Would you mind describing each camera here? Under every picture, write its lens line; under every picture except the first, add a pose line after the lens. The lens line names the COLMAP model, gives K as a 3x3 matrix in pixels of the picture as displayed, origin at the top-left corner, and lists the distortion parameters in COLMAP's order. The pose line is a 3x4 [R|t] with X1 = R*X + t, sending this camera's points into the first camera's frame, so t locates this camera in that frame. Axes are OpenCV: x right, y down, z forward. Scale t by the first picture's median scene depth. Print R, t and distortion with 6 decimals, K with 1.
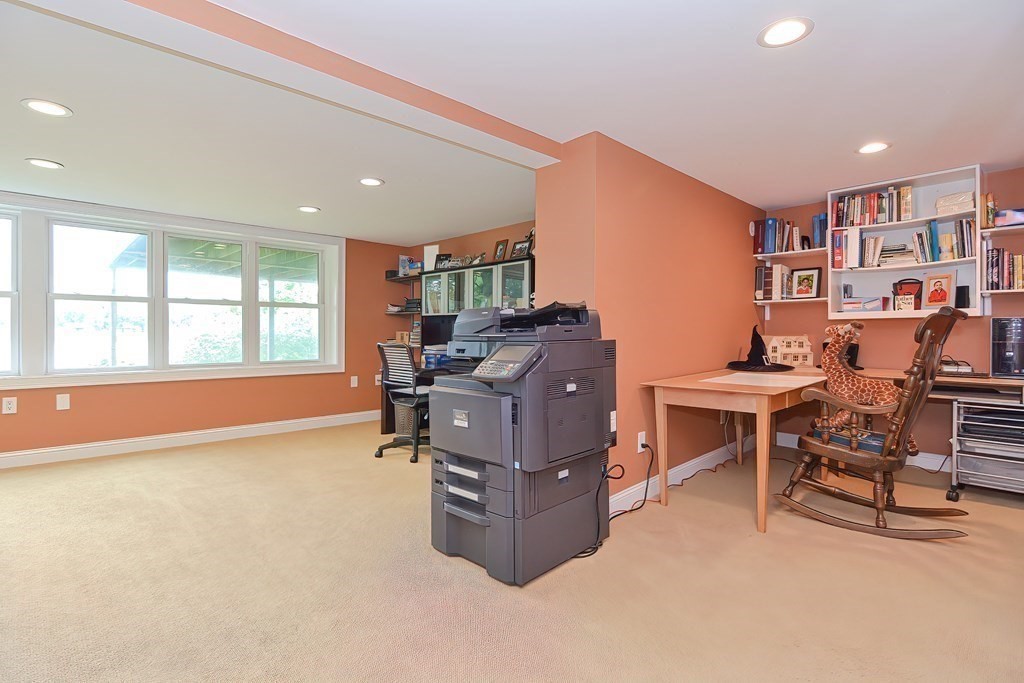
lens RADIAL K [[493.2, 0, 506.4], [0, 493.2, 337.6], [0, 0, 1]] dist [0.001127, -0.008737]
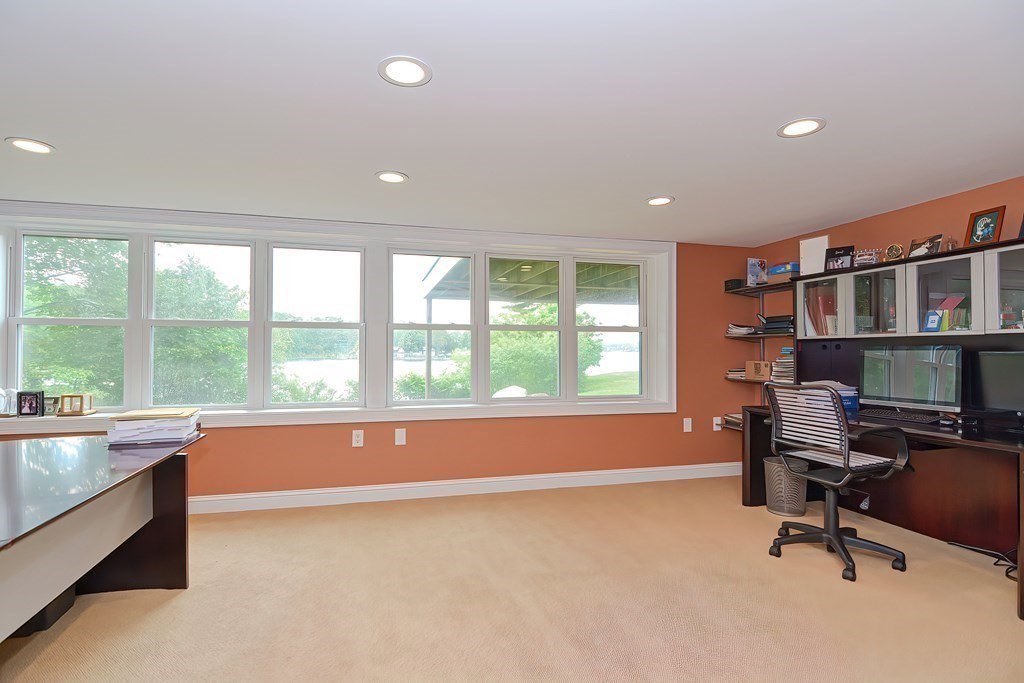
lens RADIAL K [[493.2, 0, 506.4], [0, 493.2, 337.6], [0, 0, 1]] dist [0.001127, -0.008737]
pose [[0.881787, -0.017165, -0.471336, -0.207187], [-0.002909, 0.999121, -0.041829, -0.016156], [0.471639, 0.038255, 0.880961, 0.191024]]
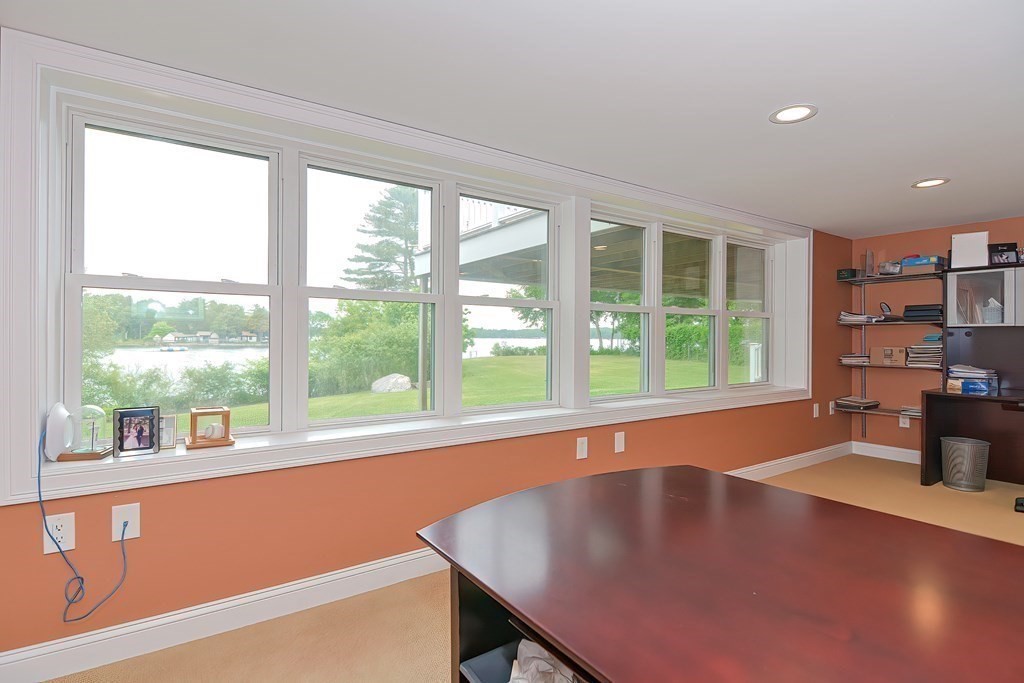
lens RADIAL K [[493.2, 0, 506.4], [0, 493.2, 337.6], [0, 0, 1]] dist [0.001127, -0.008737]
pose [[0.986690, -0.002755, -0.162590, -0.721119], [0.000628, 0.999914, -0.013130, -0.018342], [0.162612, 0.012853, 0.986606, 0.151024]]
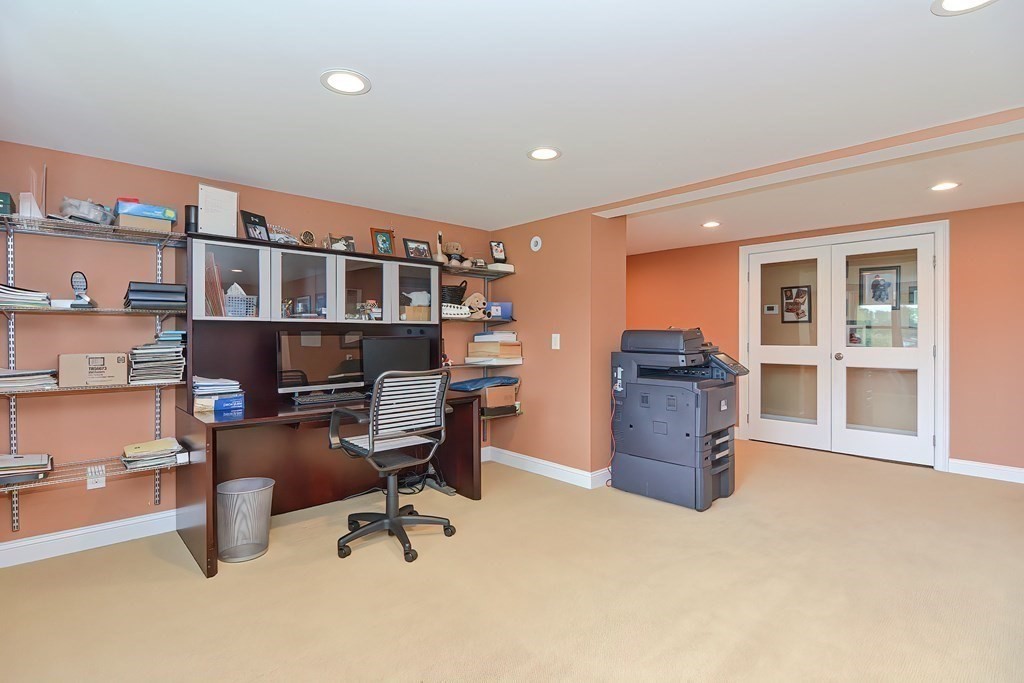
lens RADIAL K [[509.7, 0, 512.0], [0, 509.7, 341.5], [0, 0, 1]] dist [0.001275, -0.000222]
pose [[0.022585, -0.009258, 0.999702, -0.688807], [0.017278, 0.999811, 0.008869, -0.021409], [-0.999596, 0.017072, 0.022741, 0.670223]]
